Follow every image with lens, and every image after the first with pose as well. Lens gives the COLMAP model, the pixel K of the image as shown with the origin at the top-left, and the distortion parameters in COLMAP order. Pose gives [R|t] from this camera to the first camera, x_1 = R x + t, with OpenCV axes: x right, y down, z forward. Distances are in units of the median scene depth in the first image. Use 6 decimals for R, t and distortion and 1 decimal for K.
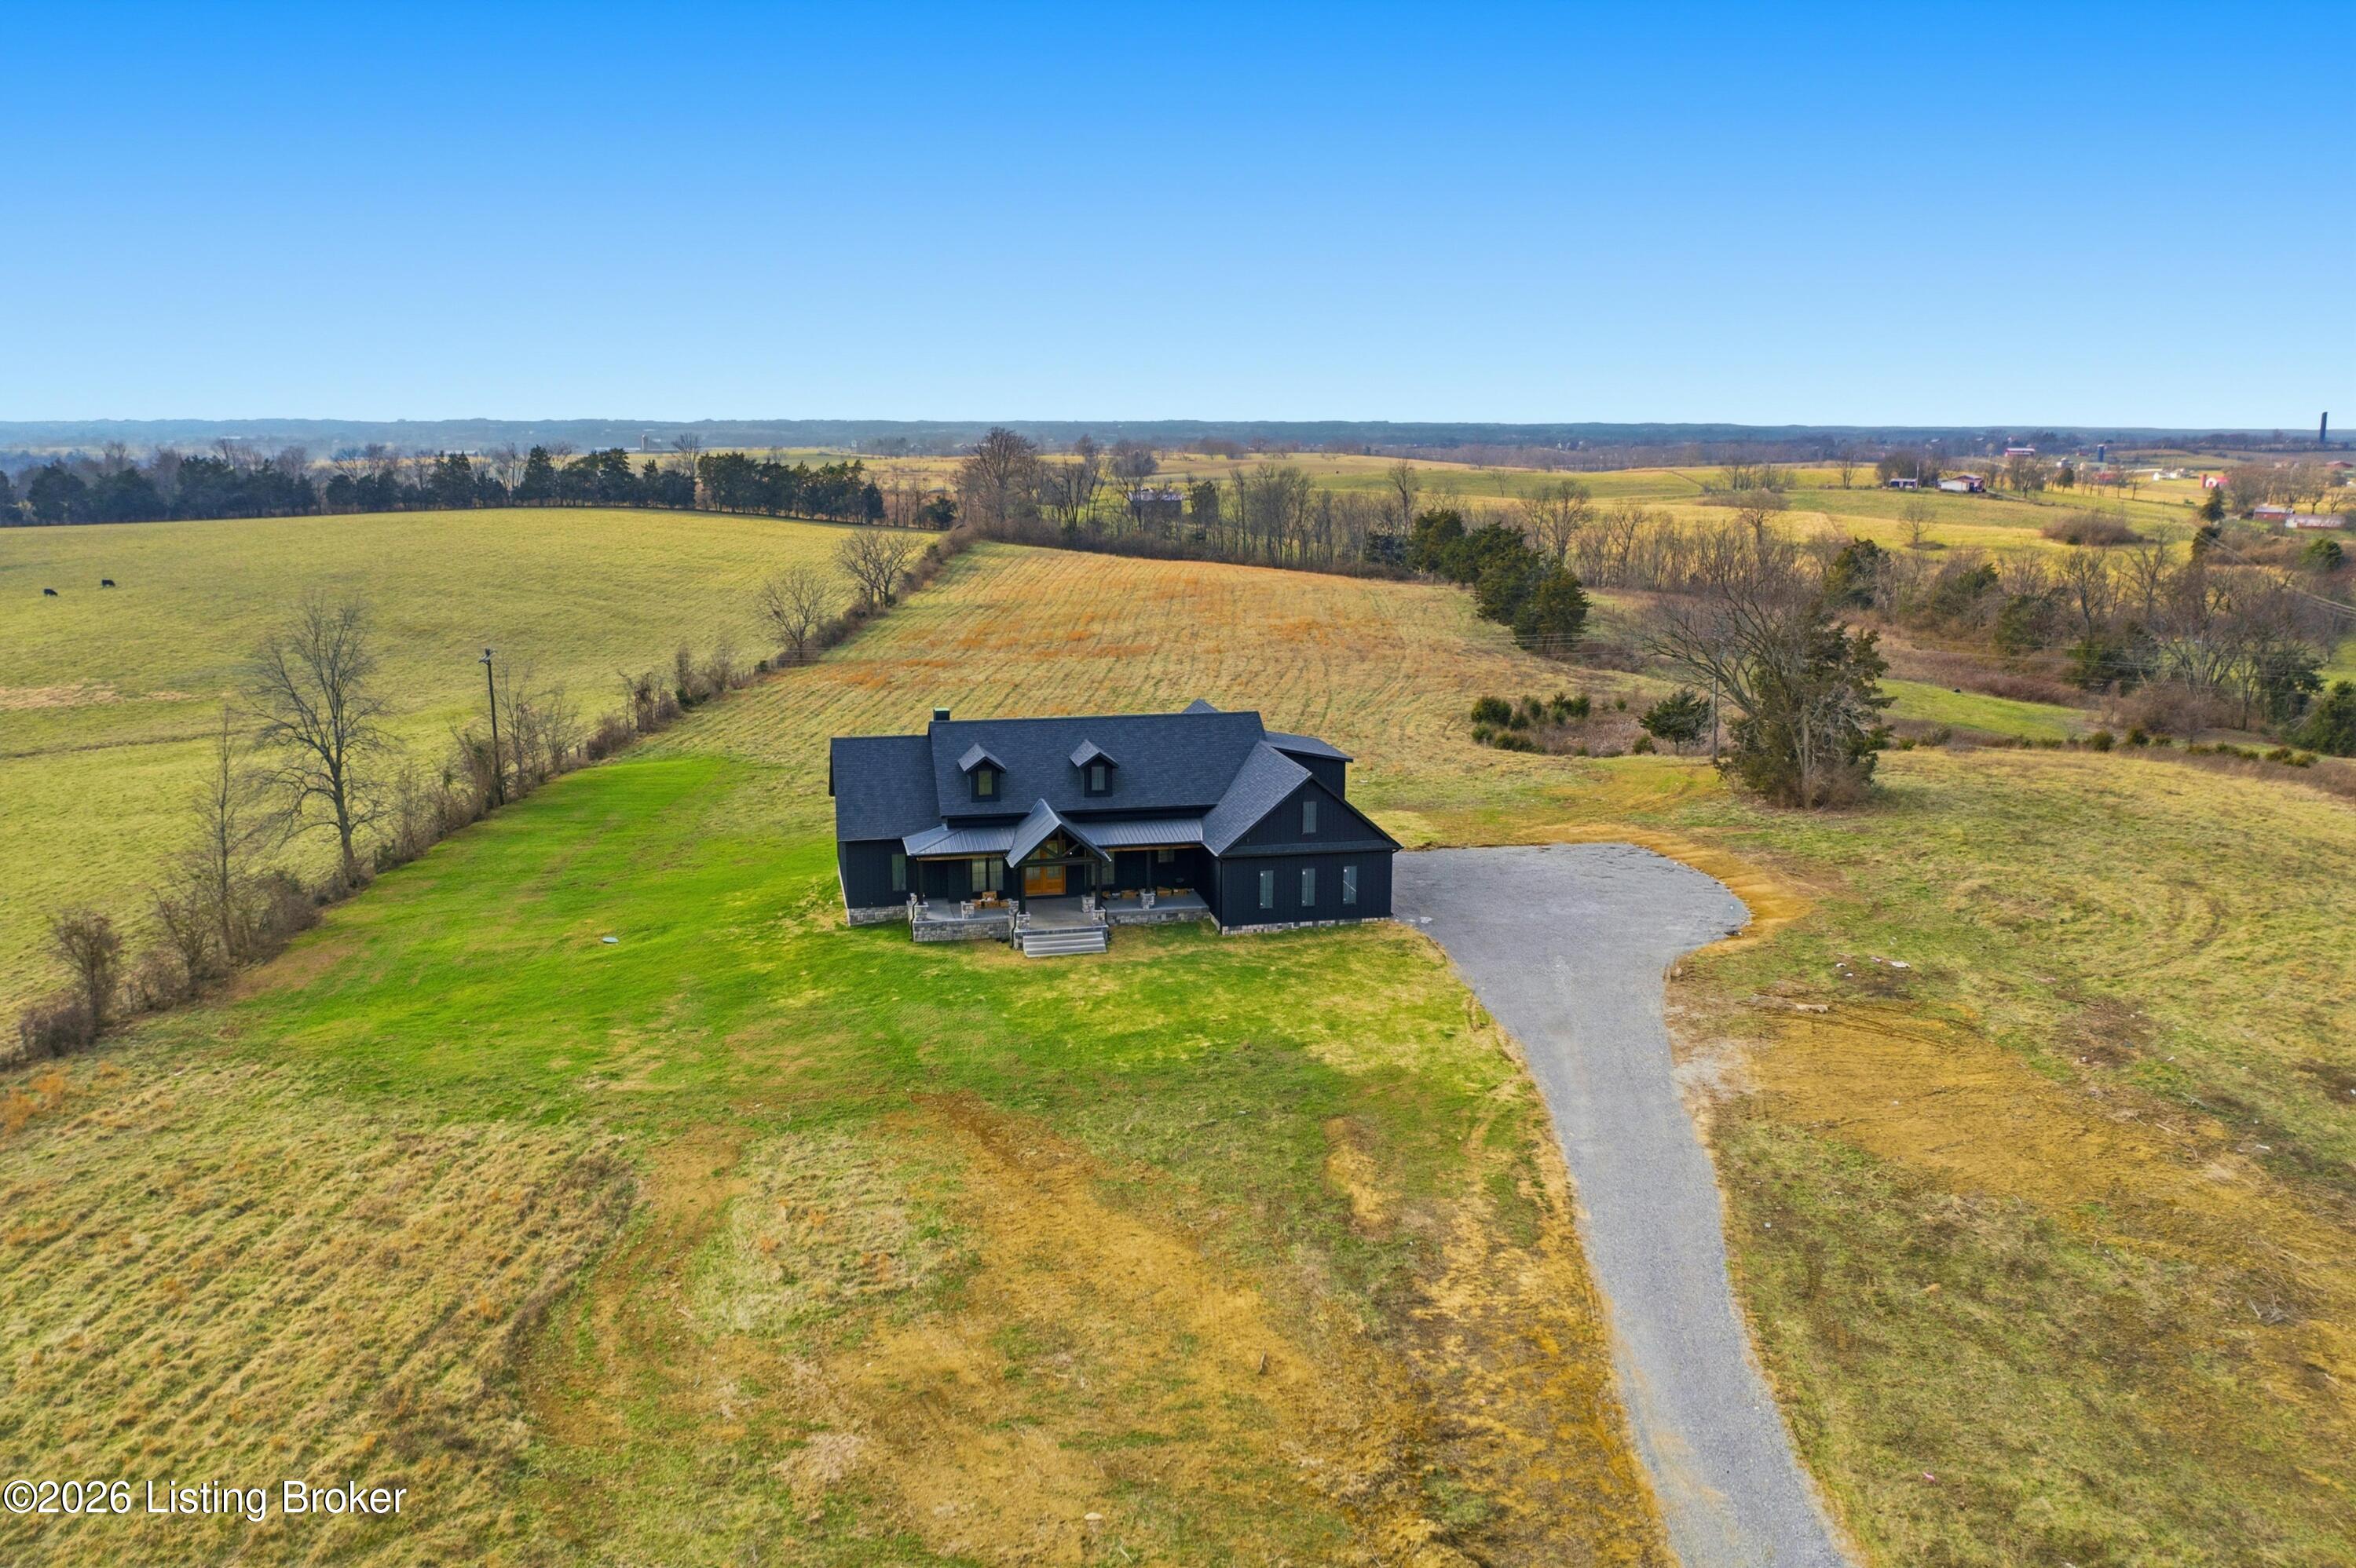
lens RADIAL K [[1857.3, 0, 1178.0], [0, 1857.3, 784.0], [0, 0, 1]] dist [-0.005431, -0.002566]
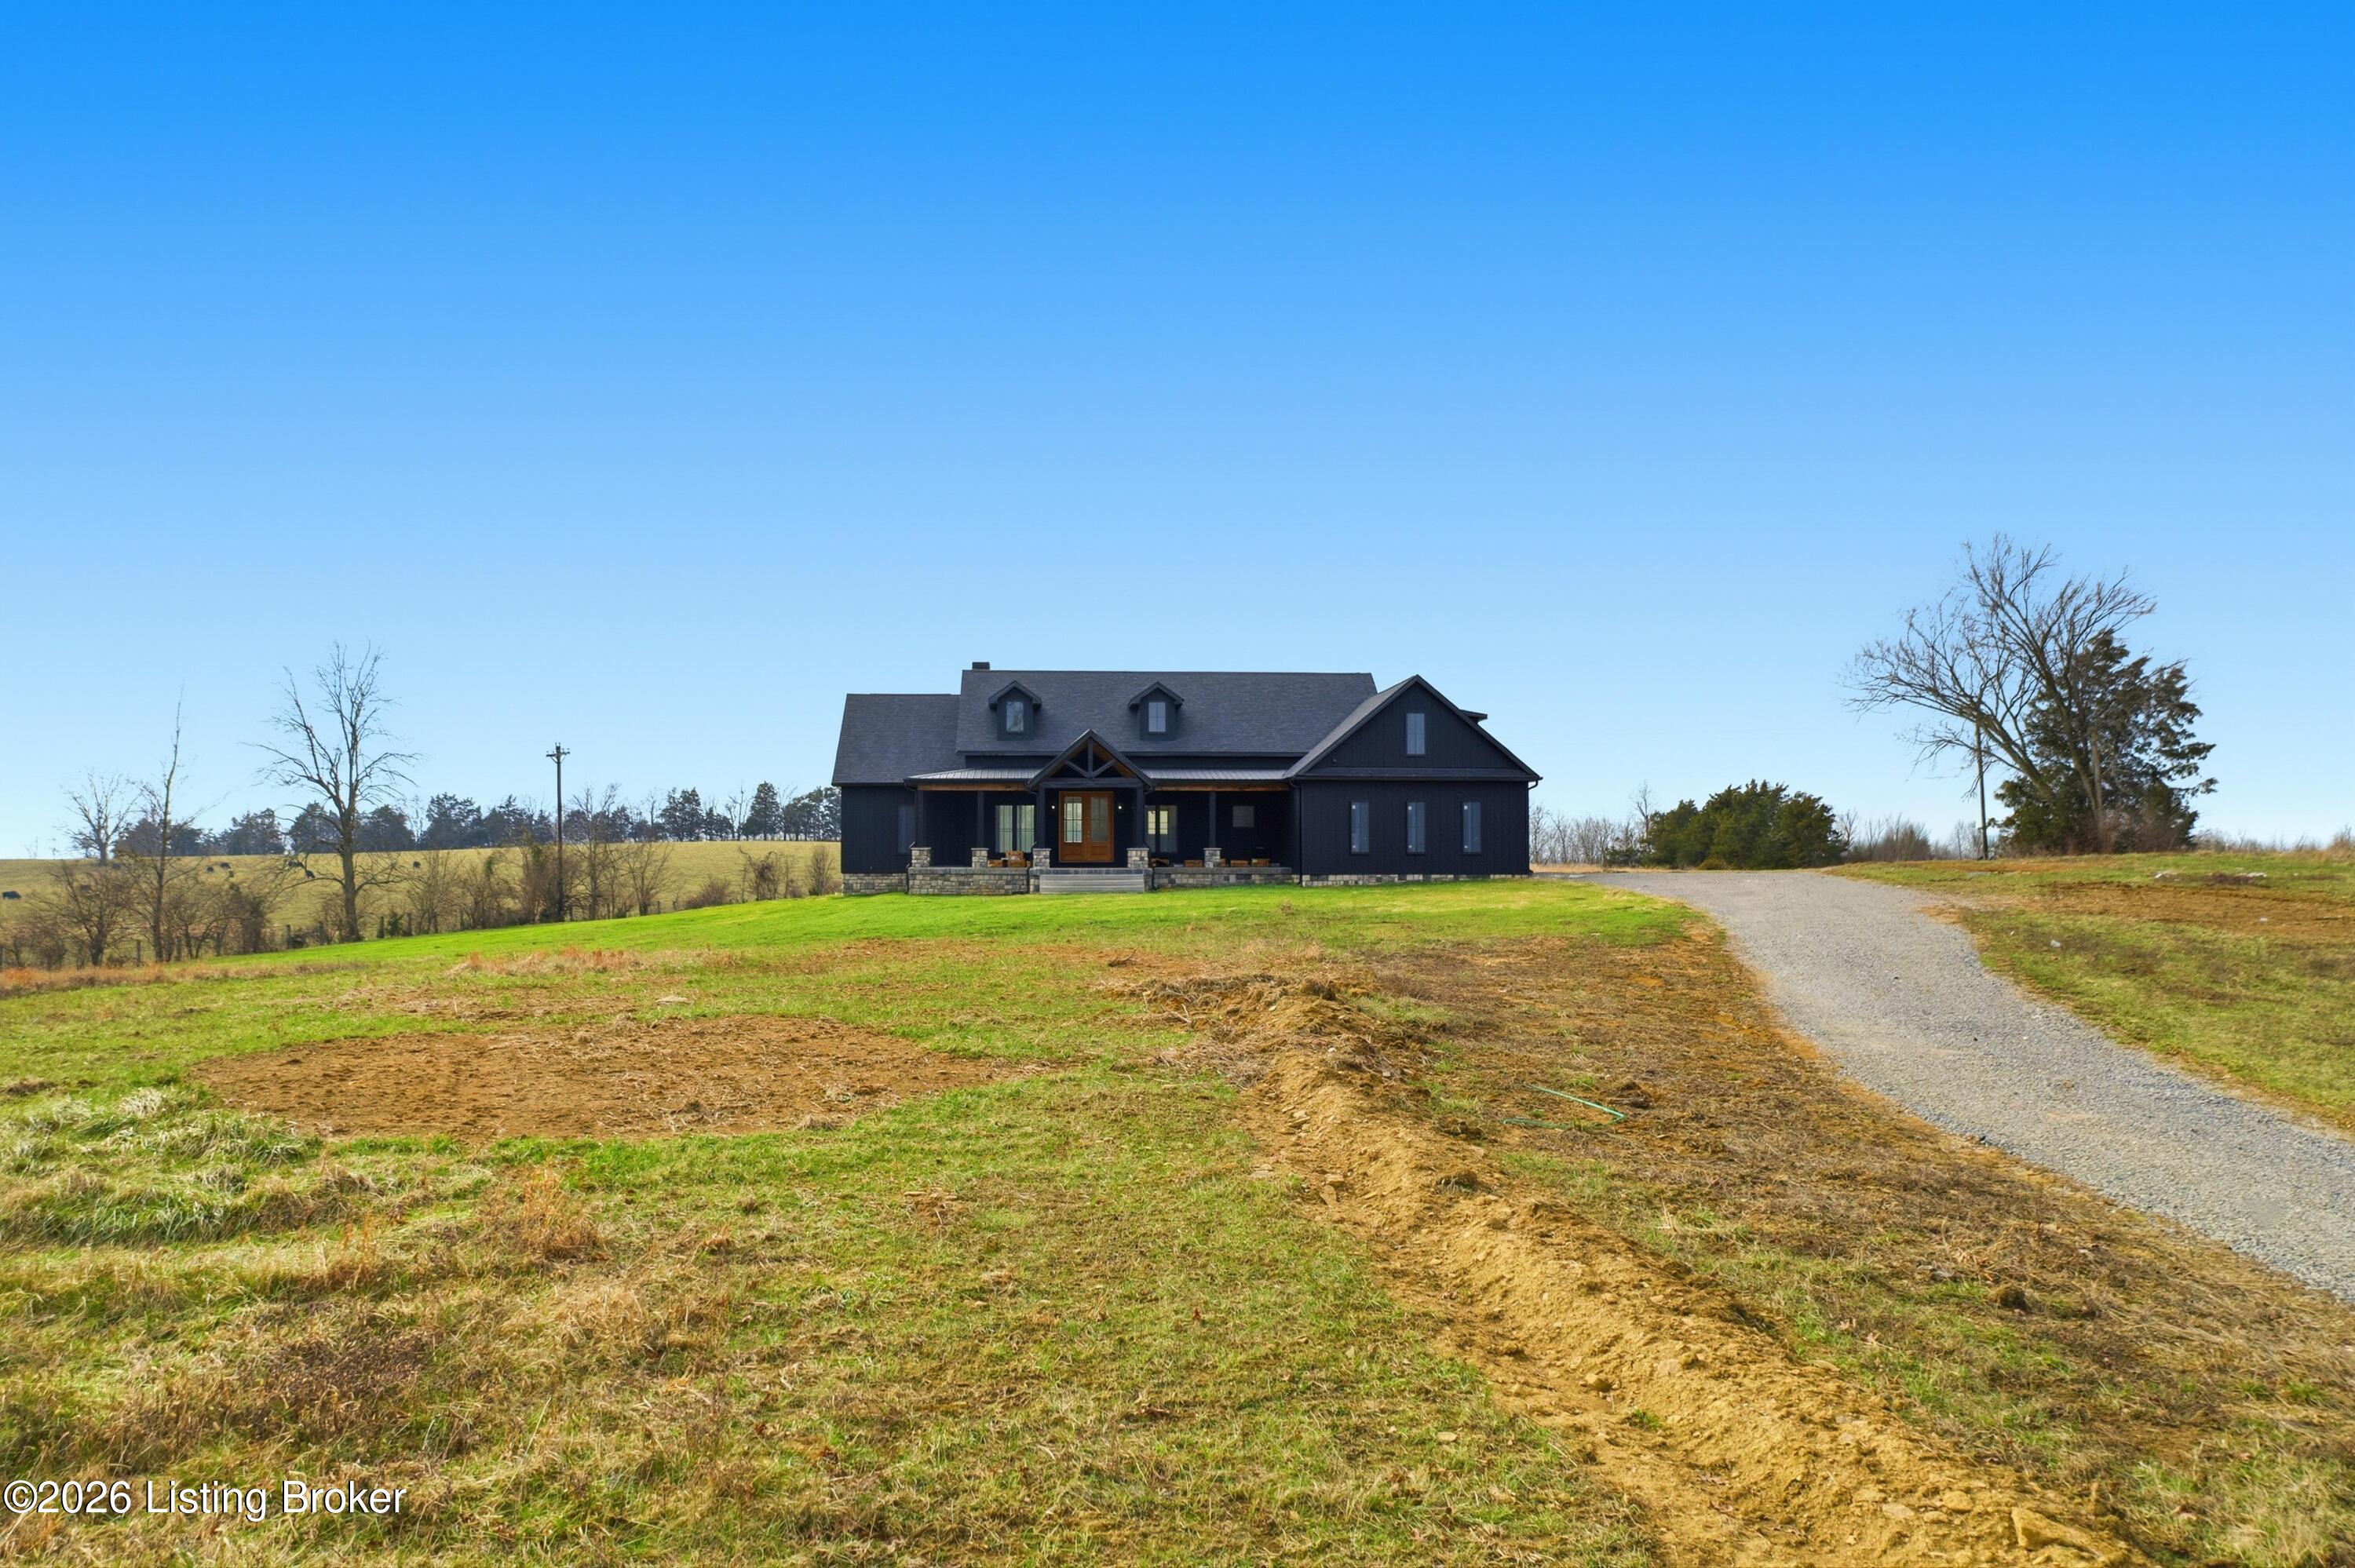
lens RADIAL K [[1874.4, 0, 1177.5], [0, 1874.4, 784.0], [0, 0, 1]] dist [-0.014362, 0.001189]
pose [[0.990407, -0.008552, -0.137916, 0.078066], [-0.023352, 0.973368, -0.228056, 0.212744], [0.136193, 0.229089, 0.963831, 0.236154]]
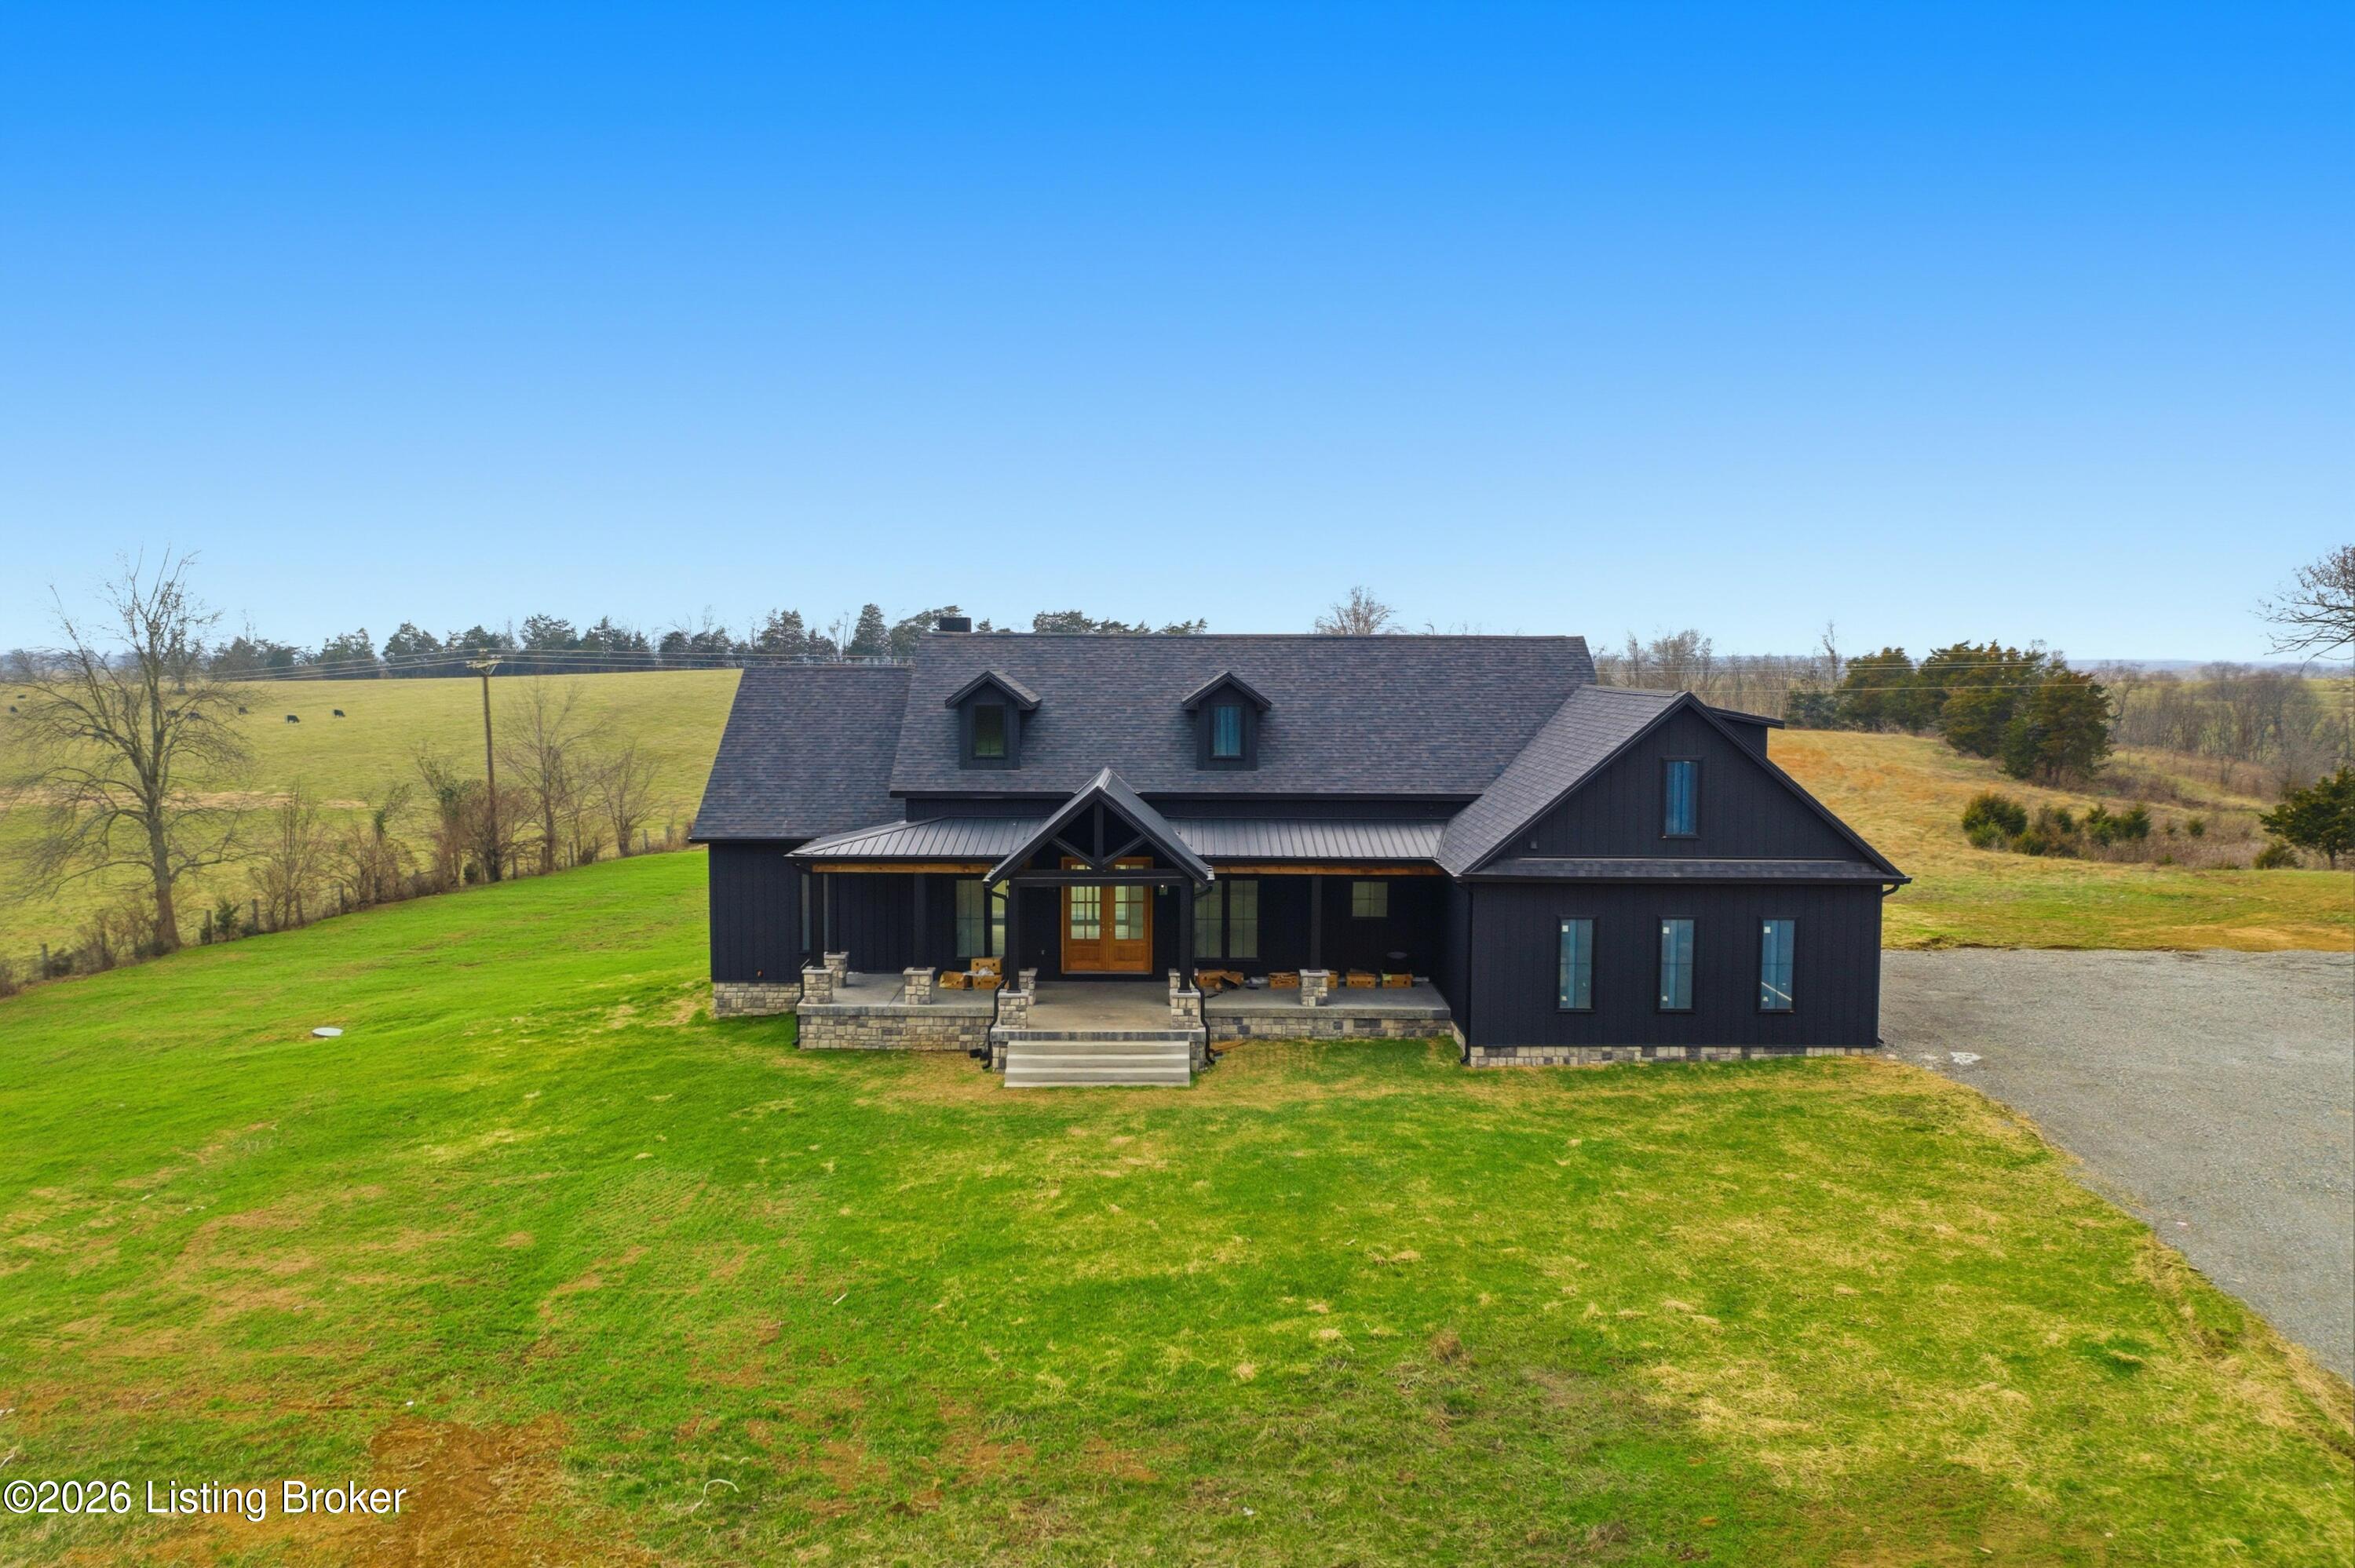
lens RADIAL K [[1874.4, 0, 1177.5], [0, 1874.4, 784.0], [0, 0, 1]] dist [-0.014362, 0.001189]
pose [[0.977615, 0.017760, -0.209651, 0.046599], [-0.043177, 0.992159, -0.117286, 0.068707], [0.205924, 0.123712, 0.970716, 0.543221]]
